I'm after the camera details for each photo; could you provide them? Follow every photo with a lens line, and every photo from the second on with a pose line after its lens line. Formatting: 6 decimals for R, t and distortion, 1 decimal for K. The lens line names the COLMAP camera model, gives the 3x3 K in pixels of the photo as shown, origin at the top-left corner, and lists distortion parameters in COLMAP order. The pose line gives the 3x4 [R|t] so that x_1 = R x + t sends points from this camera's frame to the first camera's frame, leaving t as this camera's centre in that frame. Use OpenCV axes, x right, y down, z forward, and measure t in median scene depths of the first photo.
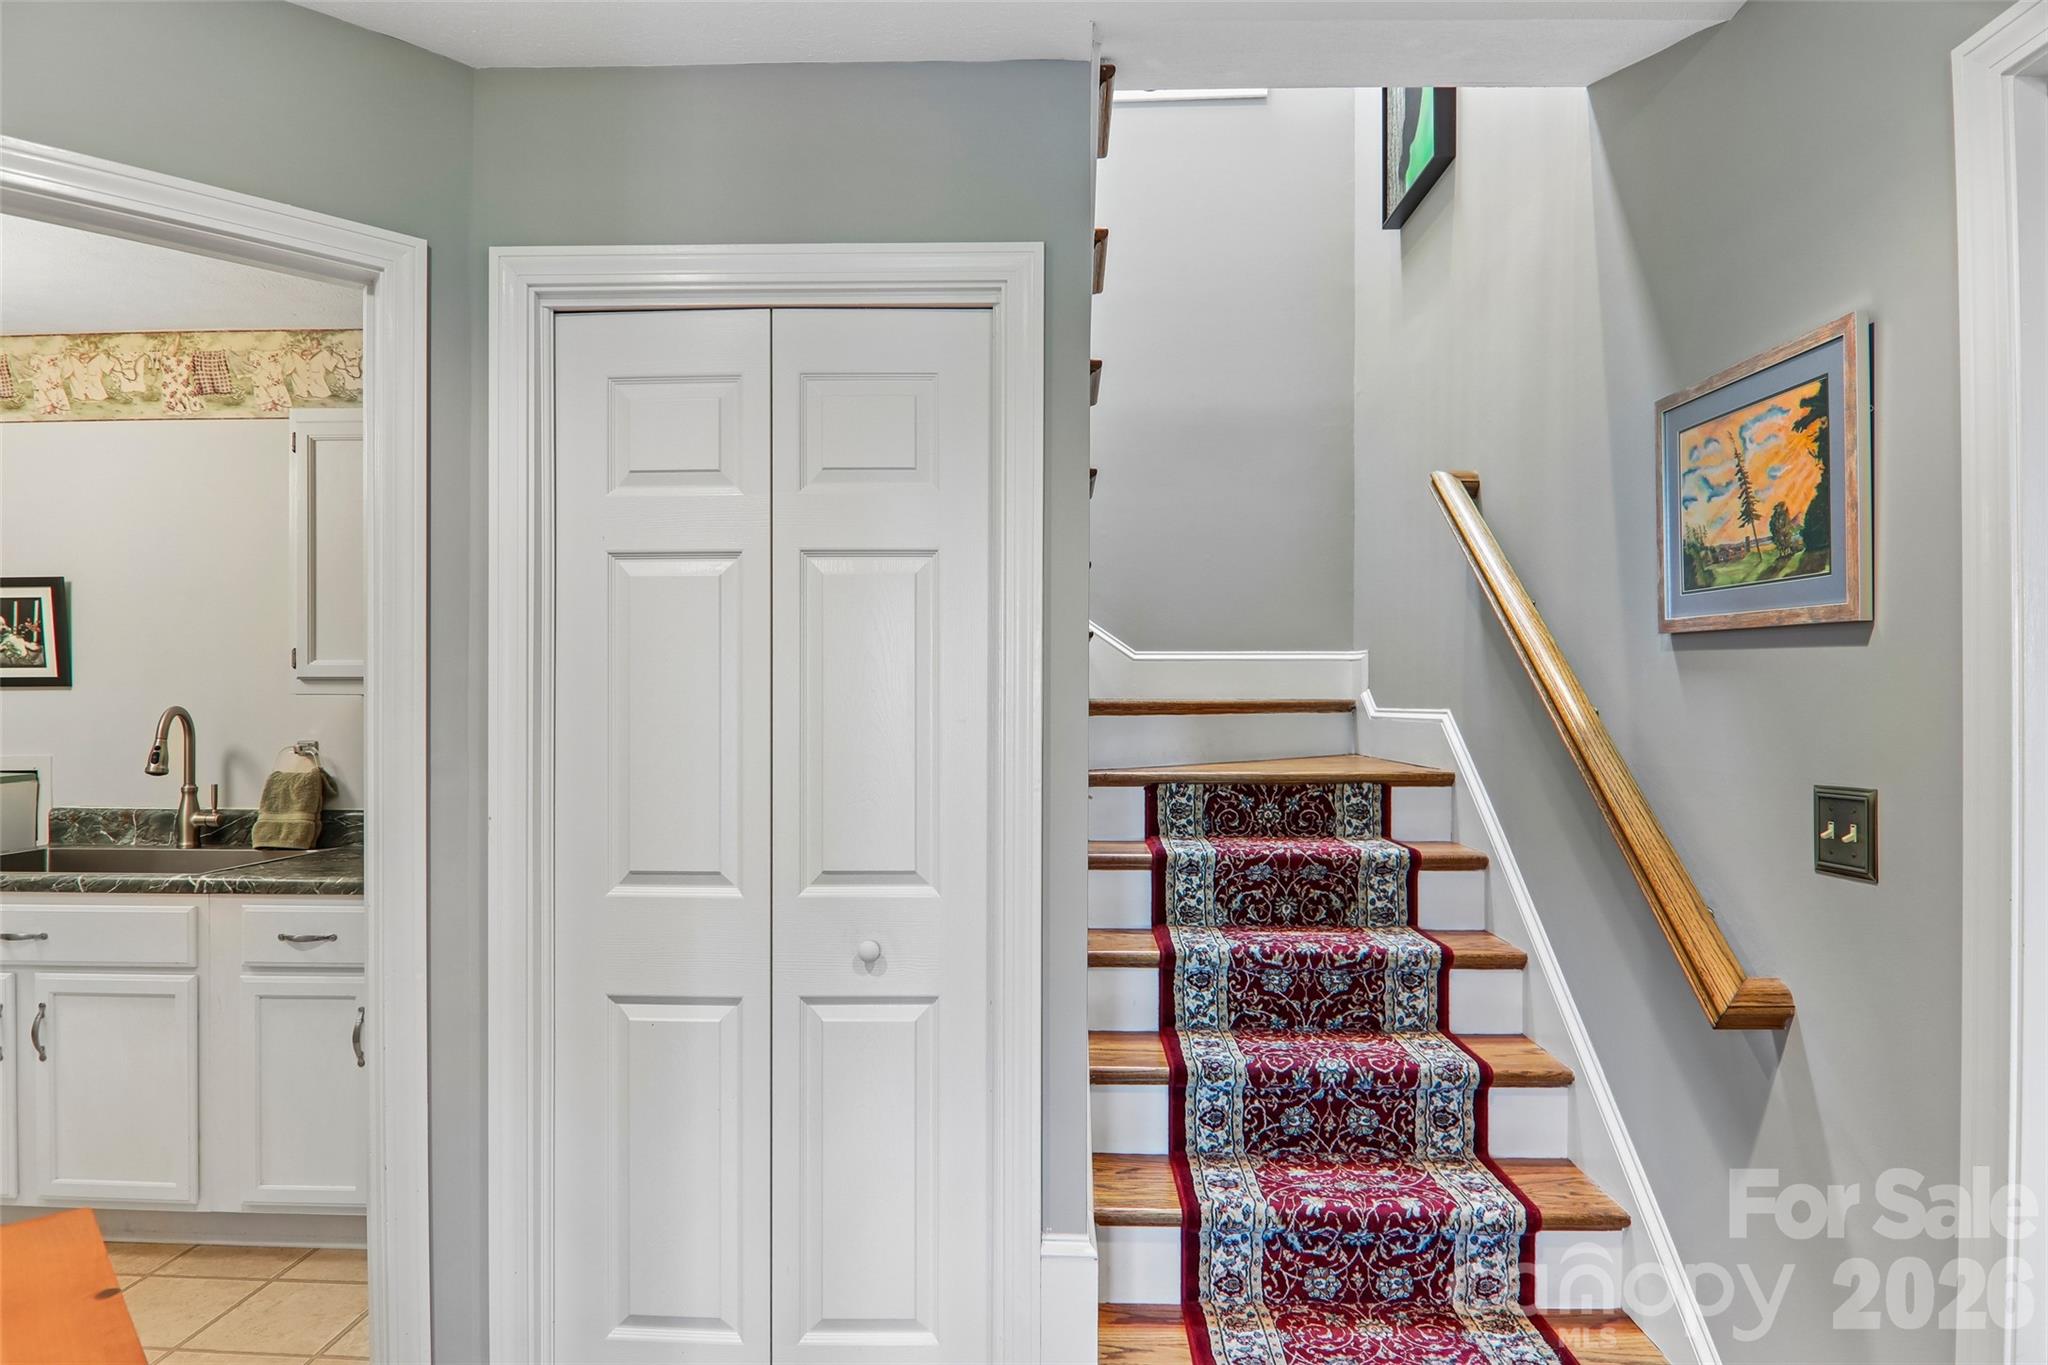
lens RADIAL K [[1137.3, 0, 1024.1], [0, 1137.3, 710.6], [0, 0, 1]] dist [-0.005941, -0.010080]
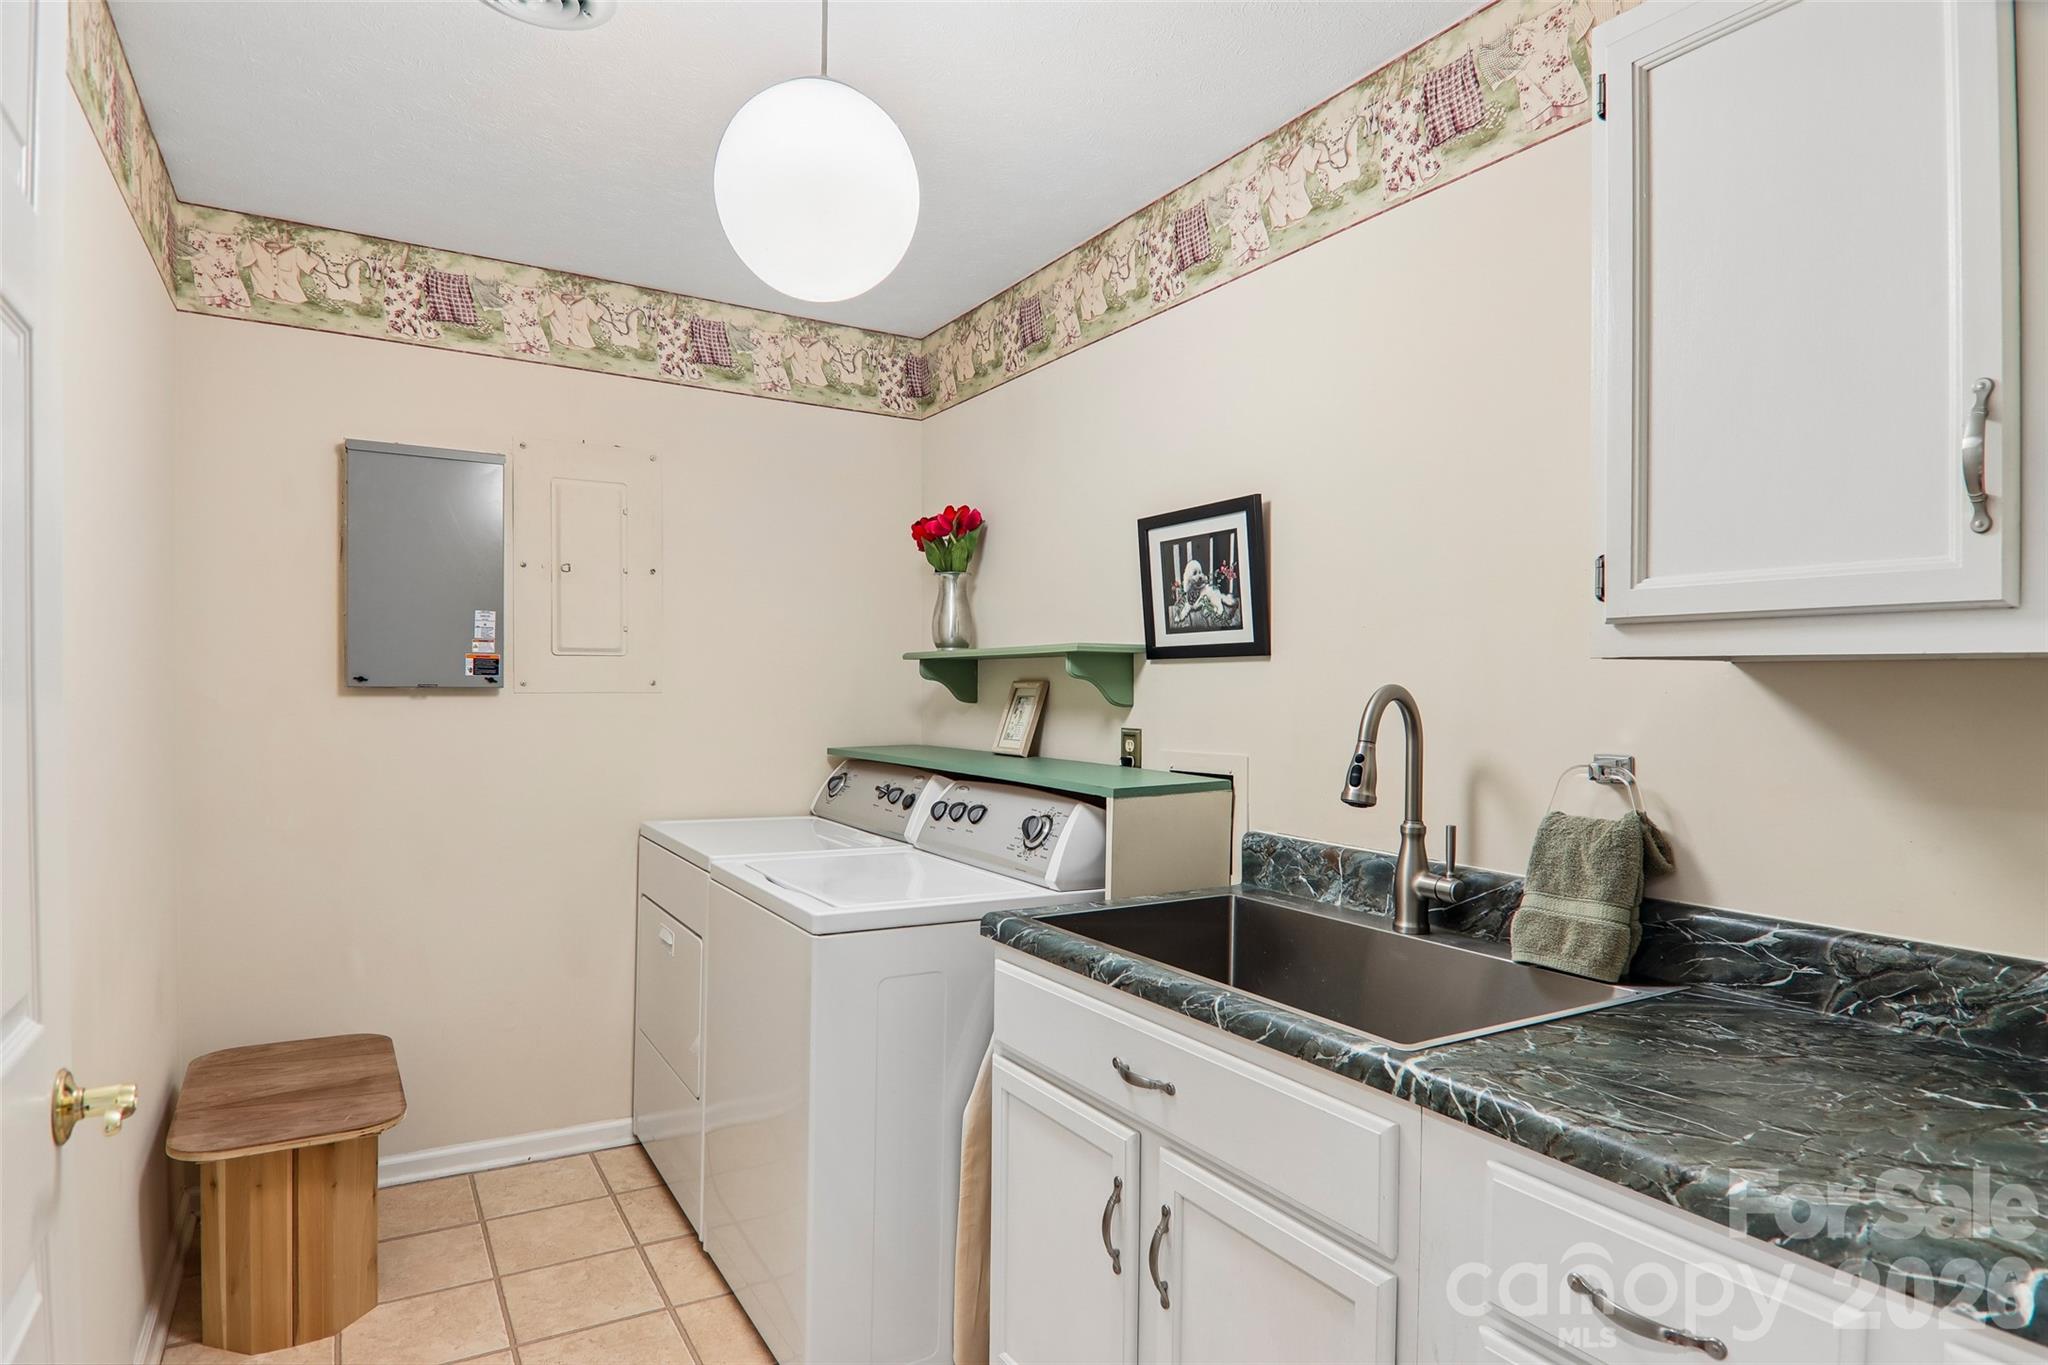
lens RADIAL K [[1137.3, 0, 1018.3], [0, 1137.3, 692.1], [0, 0, 1]] dist [-0.005941, -0.010080]
pose [[0.533075, 0.006523, -0.846043, -0.353141], [-0.010229, 0.999947, 0.001265, 0.001035], [0.846006, 0.007980, 0.533113, 0.515861]]
